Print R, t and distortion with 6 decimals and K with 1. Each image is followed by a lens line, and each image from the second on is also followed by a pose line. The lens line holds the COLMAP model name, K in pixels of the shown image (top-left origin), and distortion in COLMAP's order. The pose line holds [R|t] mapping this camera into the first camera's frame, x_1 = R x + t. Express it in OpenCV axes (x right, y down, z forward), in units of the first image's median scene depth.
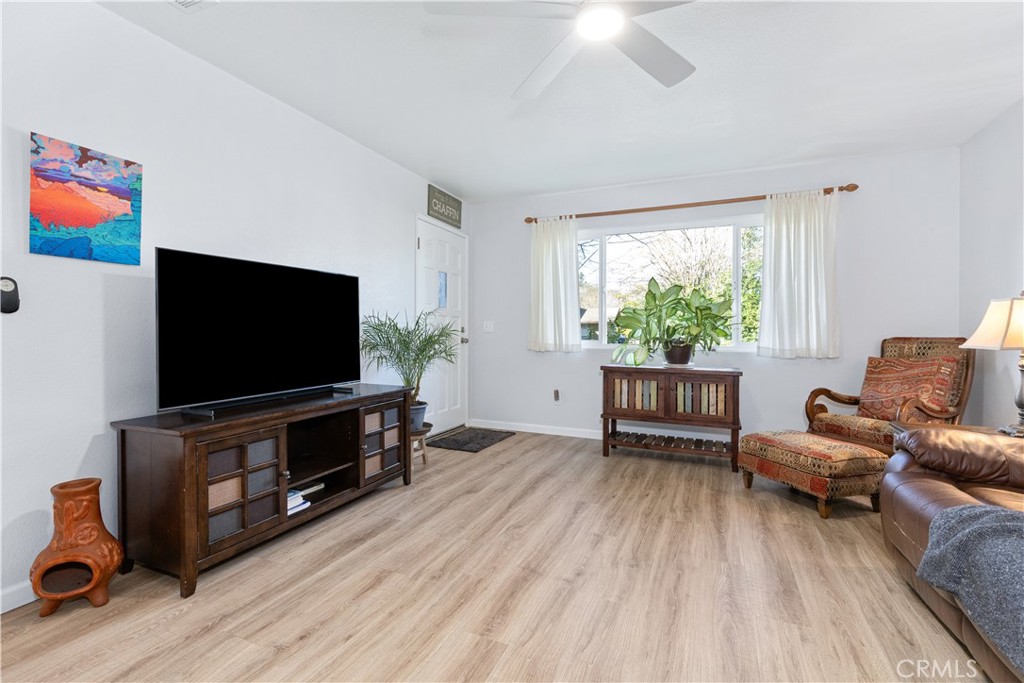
lens RADIAL K [[461.7, 0, 515.3], [0, 461.7, 339.4], [0, 0, 1]] dist [0.002827, 0.000232]
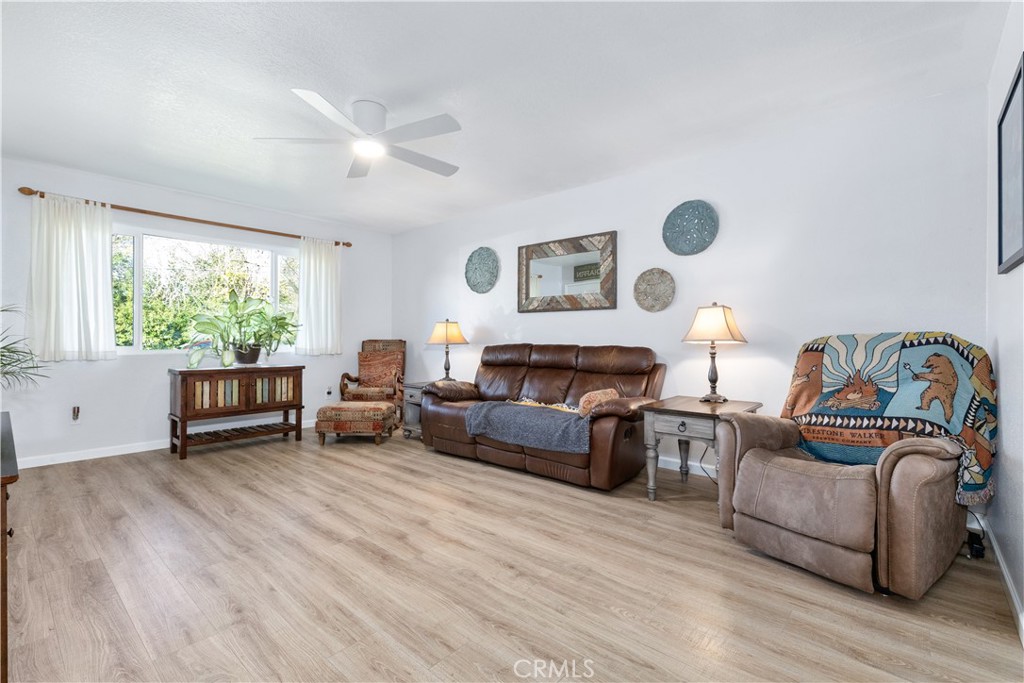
lens RADIAL K [[458.4, 0, 496.7], [0, 458.4, 342.8], [0, 0, 1]] dist [0.000966, -0.000417]
pose [[0.324804, -0.012464, 0.945699, -0.586122], [0.017151, 0.999826, 0.007287, 0.002253], [-0.945626, 0.013853, 0.324962, 0.023535]]
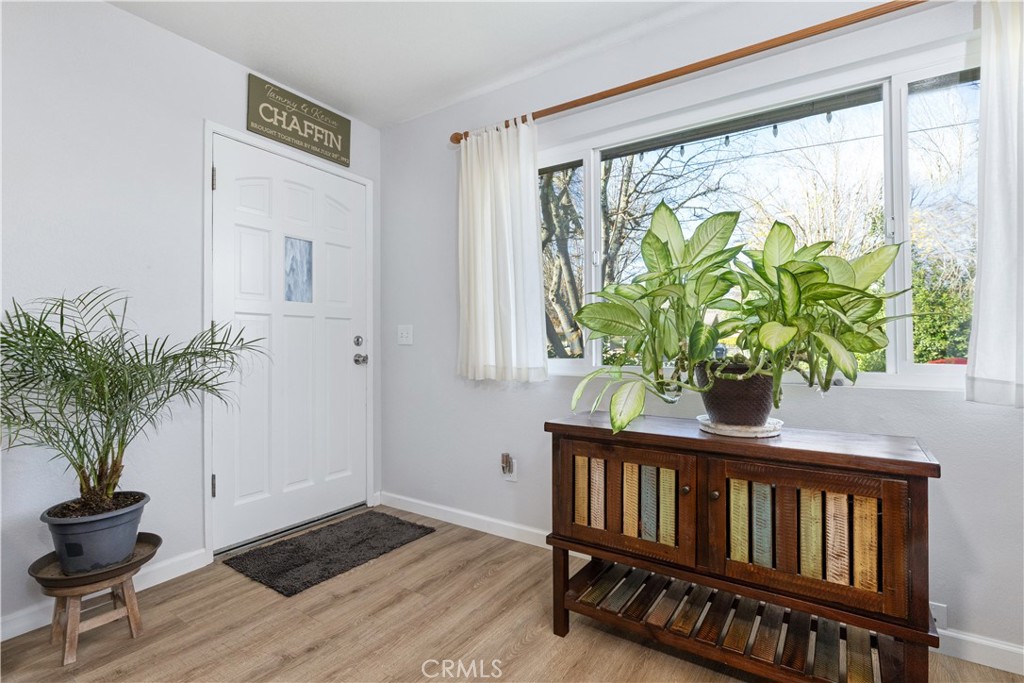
lens RADIAL K [[480.8, 0, 508.6], [0, 480.8, 340.3], [0, 0, 1]] dist [-0.012621, -0.000451]
pose [[0.981268, -0.009226, -0.192424, 0.258990], [0.004990, 0.999735, -0.022489, -0.008959], [0.192581, 0.021107, 0.981054, 0.606437]]
